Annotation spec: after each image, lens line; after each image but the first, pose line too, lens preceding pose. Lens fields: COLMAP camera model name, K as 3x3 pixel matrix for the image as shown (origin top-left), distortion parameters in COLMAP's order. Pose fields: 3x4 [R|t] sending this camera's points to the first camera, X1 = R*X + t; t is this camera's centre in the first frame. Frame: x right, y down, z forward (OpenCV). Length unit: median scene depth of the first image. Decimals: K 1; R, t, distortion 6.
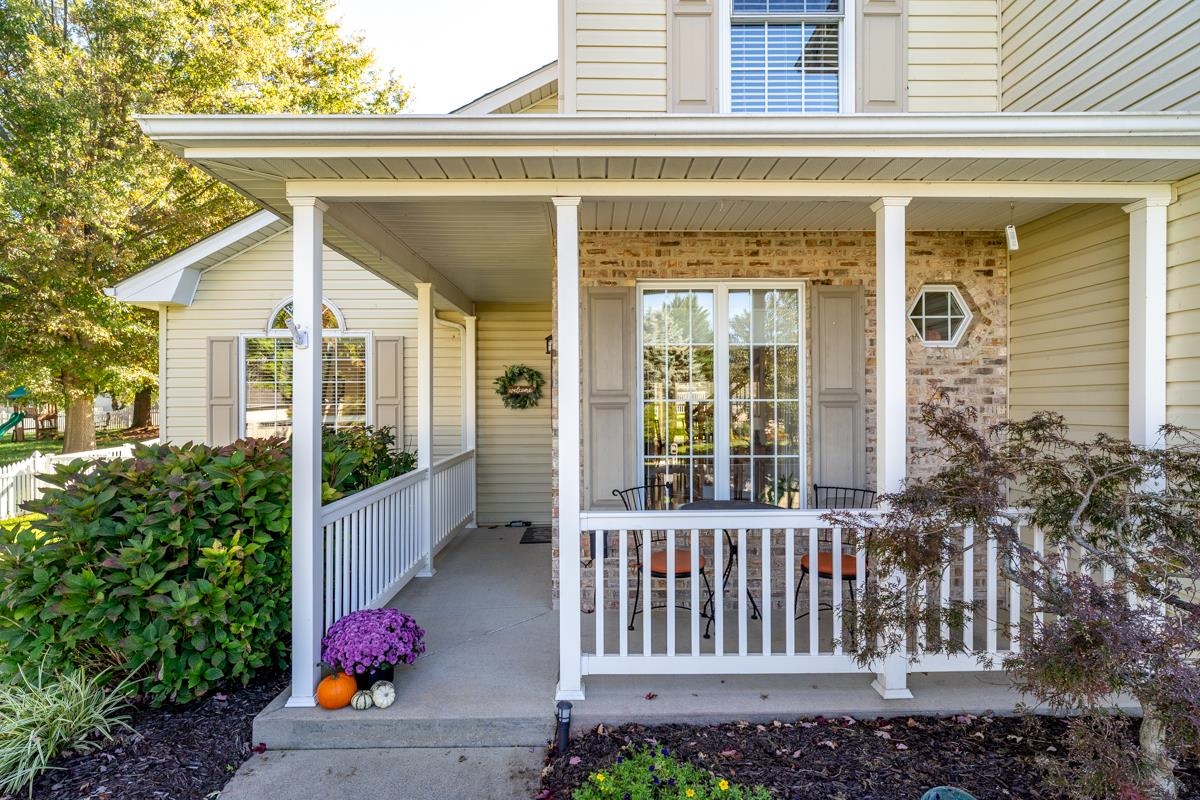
lens RADIAL K [[629.1, 0, 603.4], [0, 629.1, 396.7], [0, 0, 1]] dist [-0.022601, 0.001578]
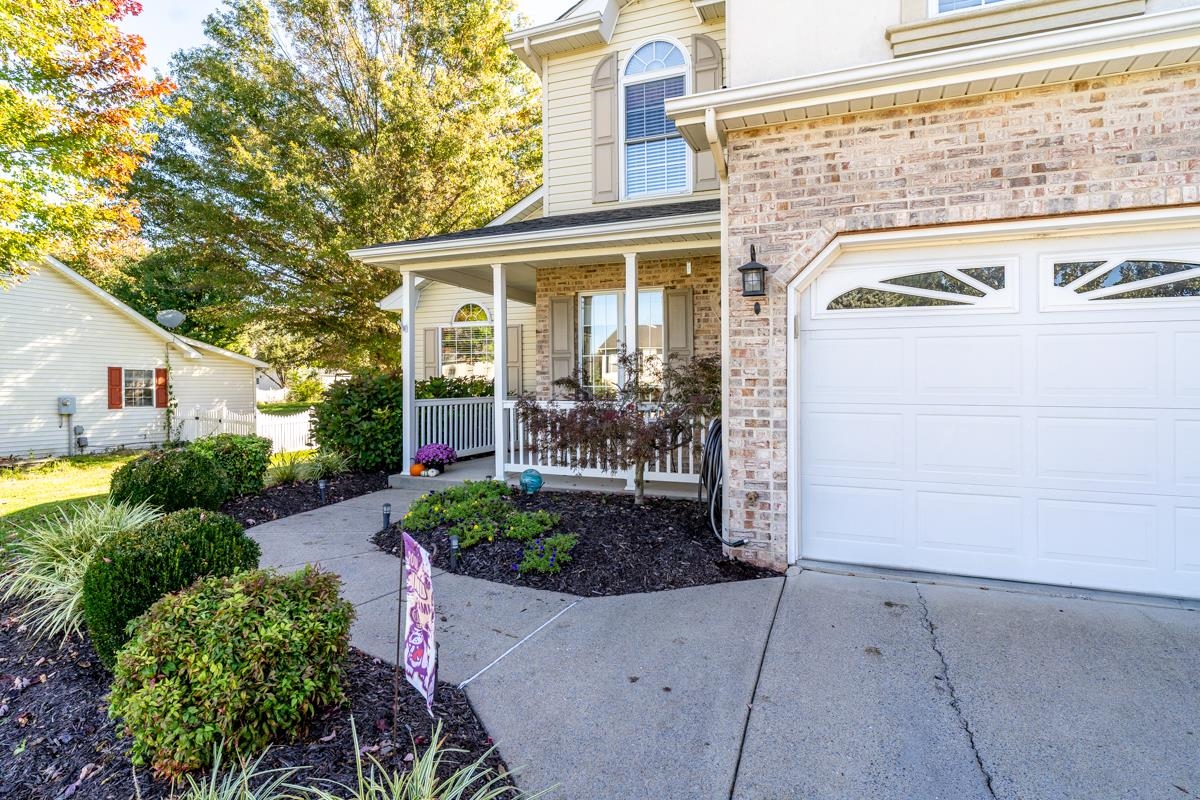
lens RADIAL K [[624.3, 0, 600.2], [0, 624.3, 406.0], [0, 0, 1]] dist [-0.060025, 0.028322]
pose [[0.918852, 0.021712, -0.394003, 1.179712], [-0.004813, 0.999028, 0.043828, 0.101373], [0.394572, -0.038375, 0.918063, -0.951872]]
